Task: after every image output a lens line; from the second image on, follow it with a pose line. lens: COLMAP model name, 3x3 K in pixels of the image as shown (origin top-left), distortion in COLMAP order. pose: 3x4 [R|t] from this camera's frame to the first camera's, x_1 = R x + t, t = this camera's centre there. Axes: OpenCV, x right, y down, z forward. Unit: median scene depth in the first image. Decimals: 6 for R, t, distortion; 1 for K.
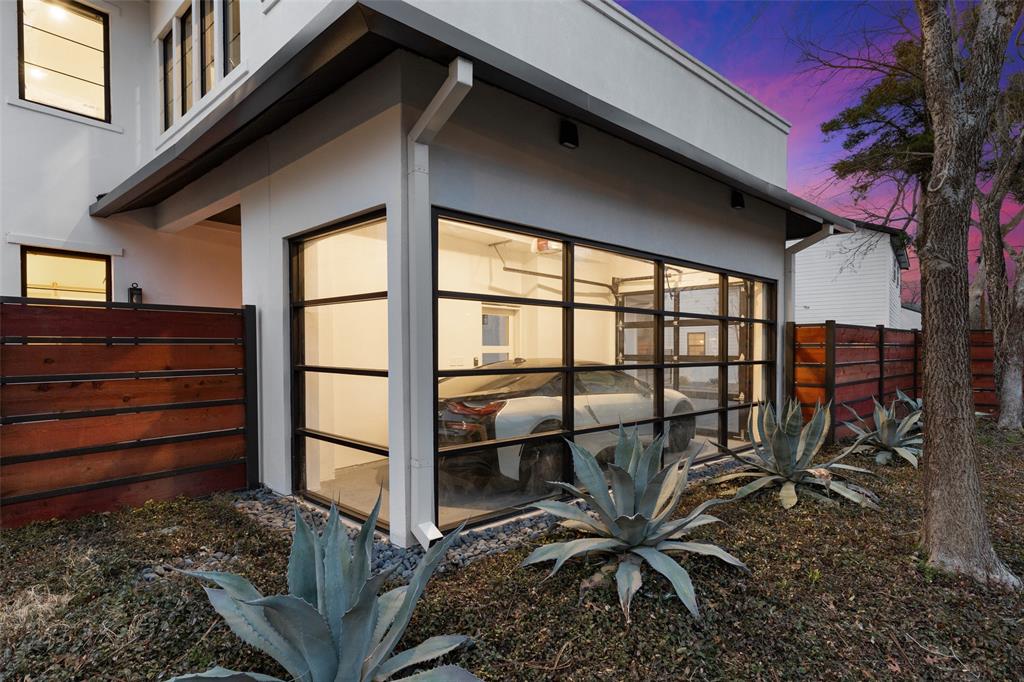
lens RADIAL K [[583.6, 0, 512.4], [0, 583.6, 346.1], [0, 0, 1]] dist [-0.005710, -0.001002]
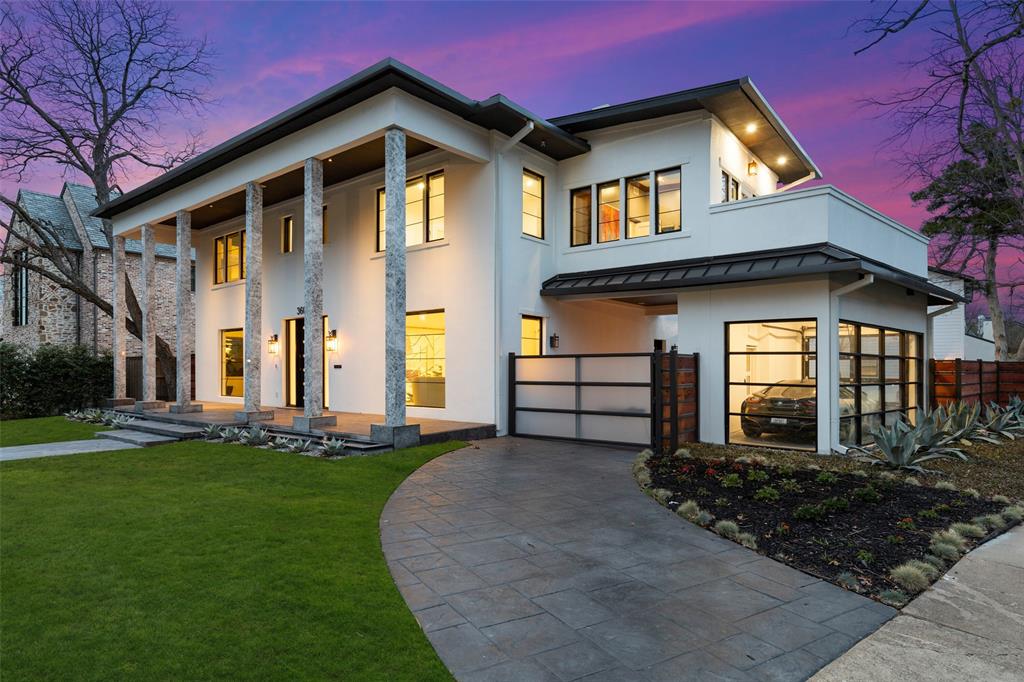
lens RADIAL K [[692.2, 0, 511.2], [0, 692.2, 347.3], [0, 0, 1]] dist [0.000347, 0.000065]
pose [[0.999382, 0.007432, 0.034348, -0.785609], [-0.006456, 0.999575, -0.028415, -0.009646], [-0.034544, 0.028176, 0.999006, -0.930113]]
